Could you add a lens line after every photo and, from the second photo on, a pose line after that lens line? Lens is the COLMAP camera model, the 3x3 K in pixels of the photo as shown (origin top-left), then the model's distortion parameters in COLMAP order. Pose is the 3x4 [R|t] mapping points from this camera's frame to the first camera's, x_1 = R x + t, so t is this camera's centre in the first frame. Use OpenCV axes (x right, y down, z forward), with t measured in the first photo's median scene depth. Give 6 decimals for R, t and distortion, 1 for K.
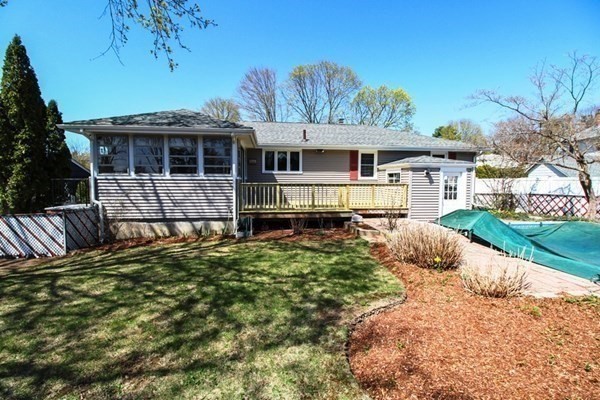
lens RADIAL K [[264.8, 0, 288.4], [0, 264.8, 194.1], [0, 0, 1]] dist [-0.008969, -0.000564]
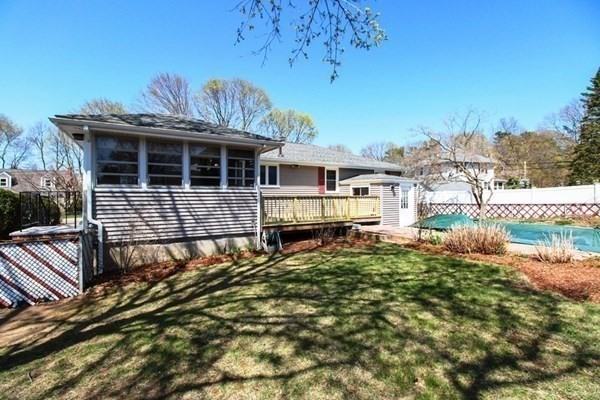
lens RADIAL K [[264.8, 0, 288.4], [0, 264.8, 194.1], [0, 0, 1]] dist [-0.008969, -0.000564]
pose [[0.917106, -0.003352, 0.398629, -0.496222], [0.026771, 0.998225, -0.053195, 0.005467], [-0.397743, 0.059457, 0.915568, 0.071871]]
